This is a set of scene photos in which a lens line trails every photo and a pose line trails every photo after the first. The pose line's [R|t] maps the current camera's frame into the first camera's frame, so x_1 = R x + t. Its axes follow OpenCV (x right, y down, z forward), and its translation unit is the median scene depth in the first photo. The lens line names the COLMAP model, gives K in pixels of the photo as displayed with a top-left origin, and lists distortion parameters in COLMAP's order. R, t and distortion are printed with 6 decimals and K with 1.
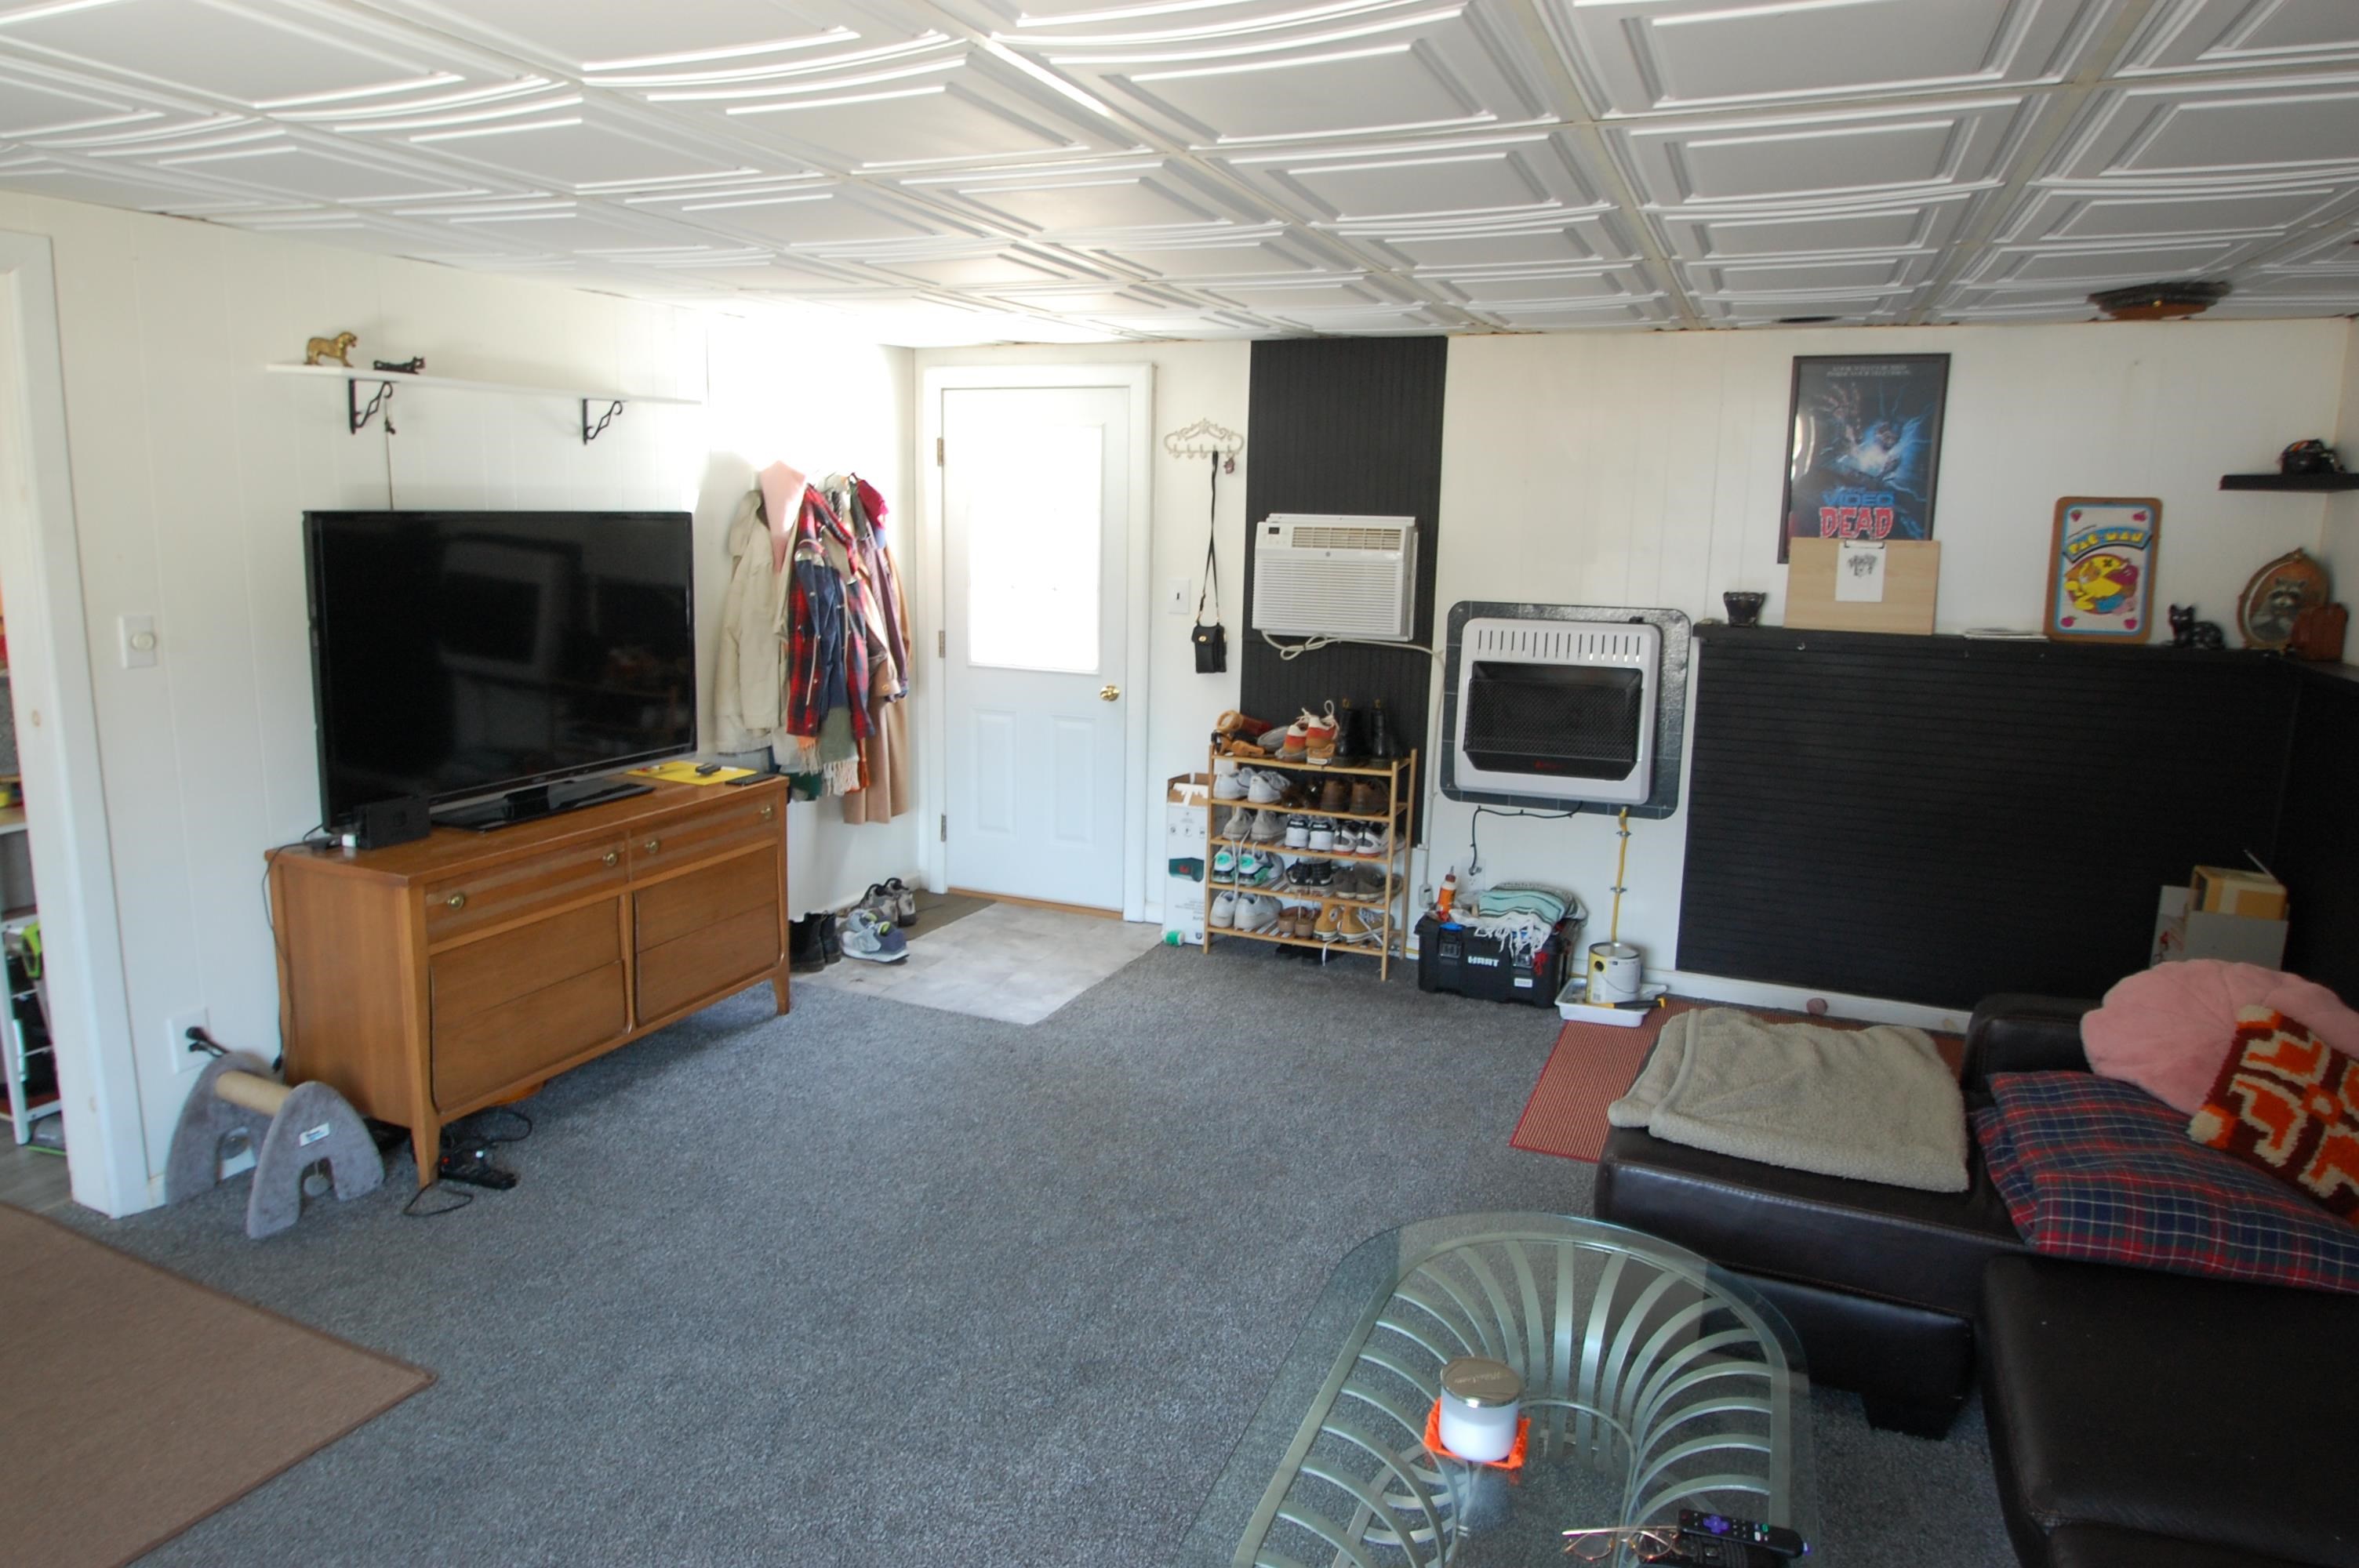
lens RADIAL K [[1465.4, 0, 1171.3], [0, 1465.4, 774.0], [0, 0, 1]] dist [-0.026959, -0.003425]
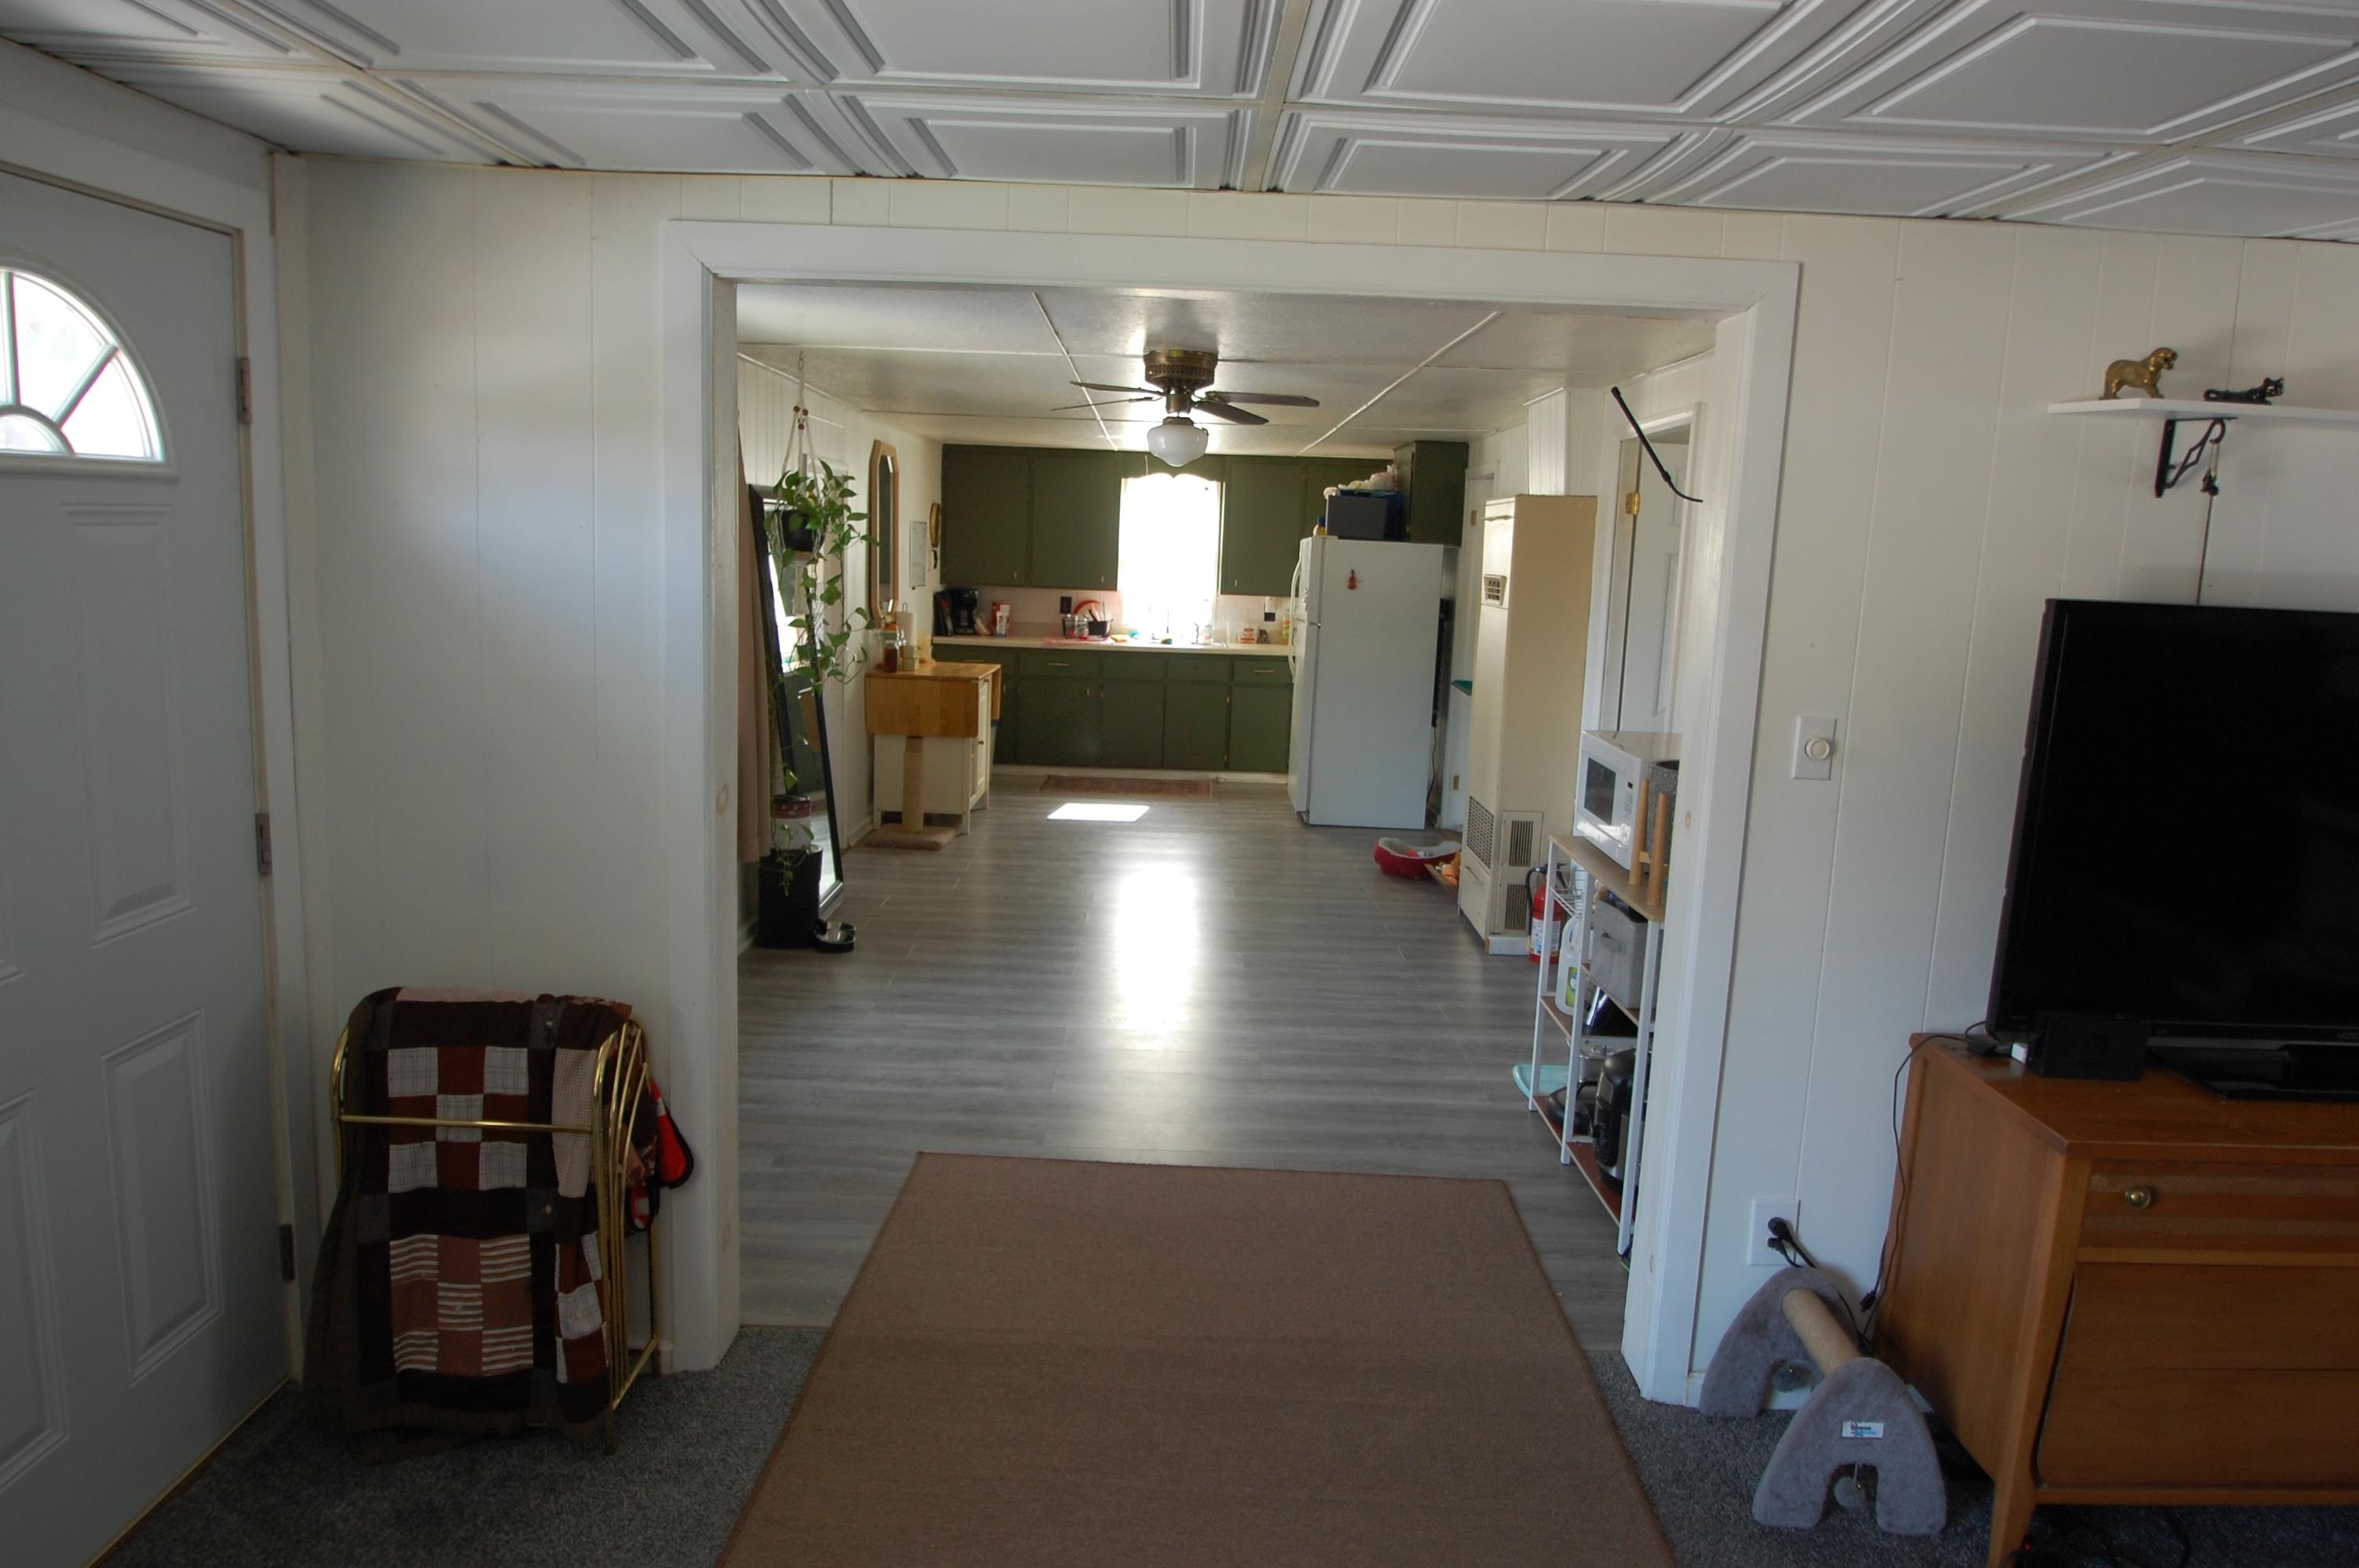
lens RADIAL K [[1465.4, 0, 1175.2], [0, 1465.4, 768.4], [0, 0, 1]] dist [-0.026959, -0.003425]
pose [[0.392673, 0.133620, -0.909919, -0.097552], [-0.195289, 0.978940, 0.059479, -0.055472], [0.898705, 0.154341, 0.410498, 0.316117]]
